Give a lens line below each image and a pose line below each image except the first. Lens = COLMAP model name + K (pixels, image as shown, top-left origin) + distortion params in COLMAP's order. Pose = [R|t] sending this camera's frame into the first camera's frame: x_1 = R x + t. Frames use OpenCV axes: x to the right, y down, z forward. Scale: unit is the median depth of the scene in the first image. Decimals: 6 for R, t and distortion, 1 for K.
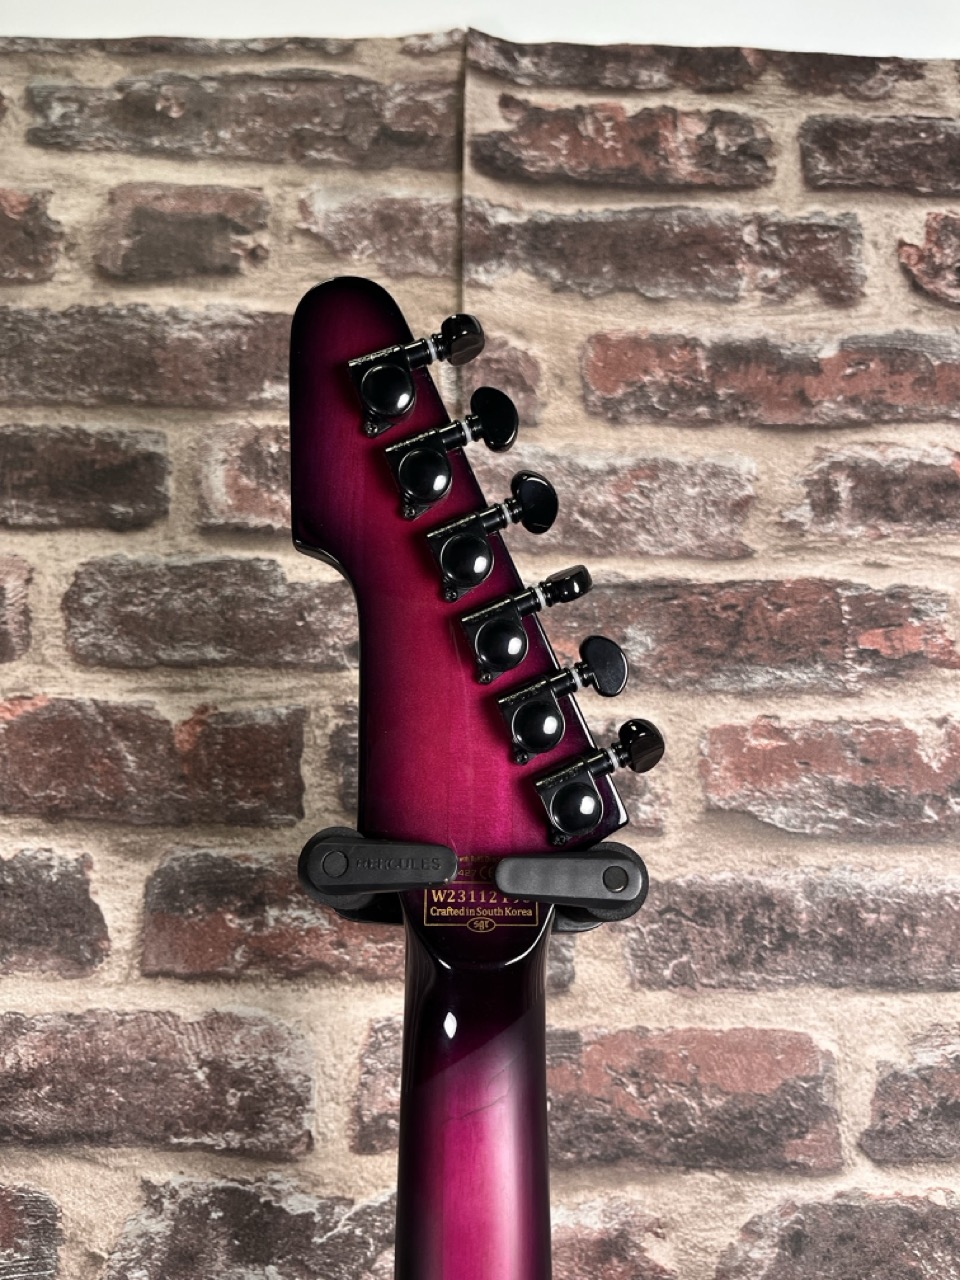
lens RADIAL K [[992.6, 0, 492.4], [0, 992.6, 643.5], [0, 0, 1]] dist [0.044606, -0.073137]
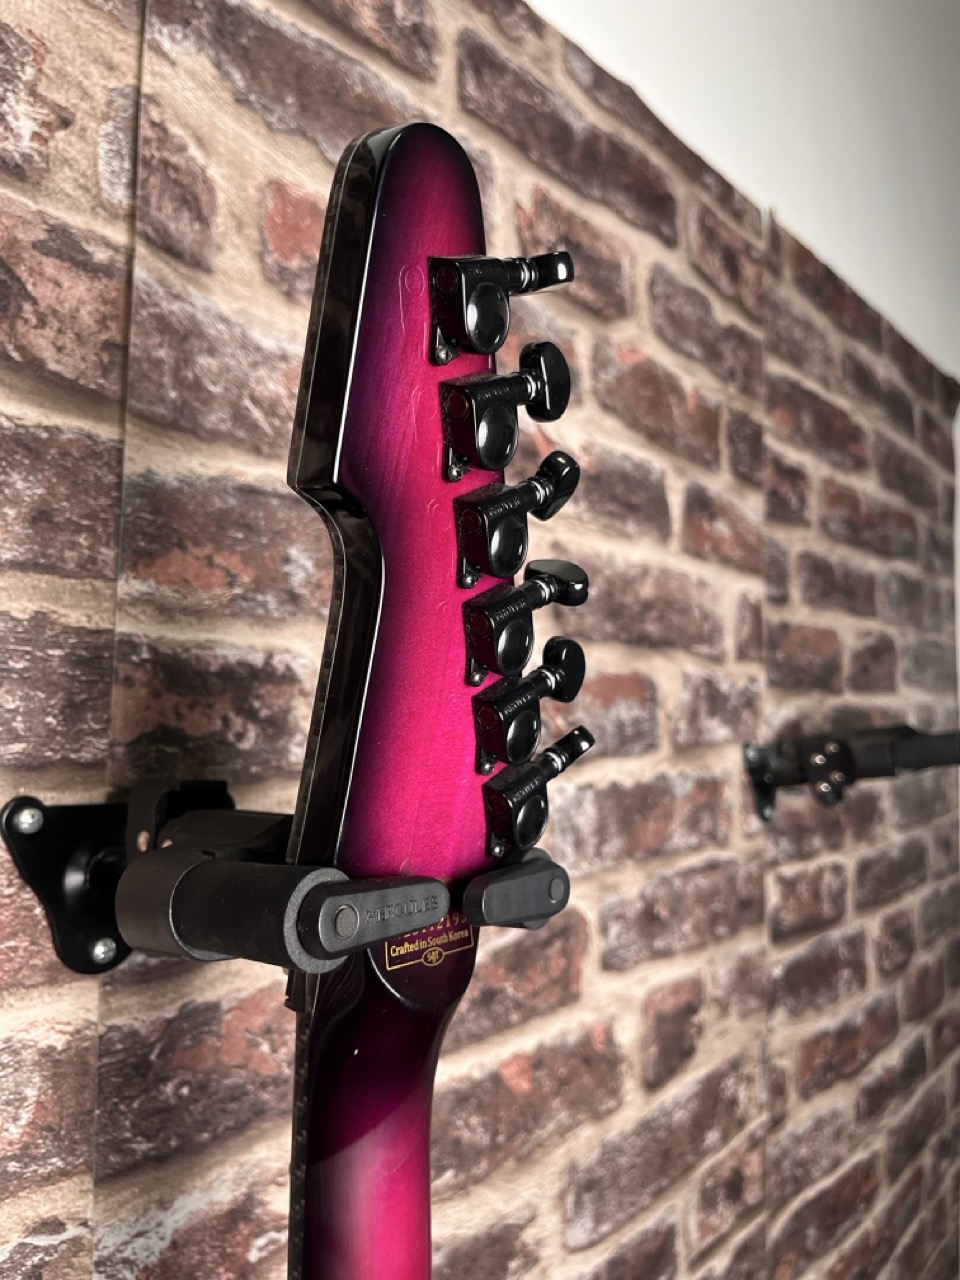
lens RADIAL K [[992.6, 0, 483.0], [0, 992.6, 632.6], [0, 0, 1]] dist [0.044606, -0.073137]
pose [[0.670256, 0.058976, 0.739783, -0.395634], [-0.181570, 0.979574, 0.086413, -0.048710], [-0.719576, -0.192241, 0.667274, 0.269729]]
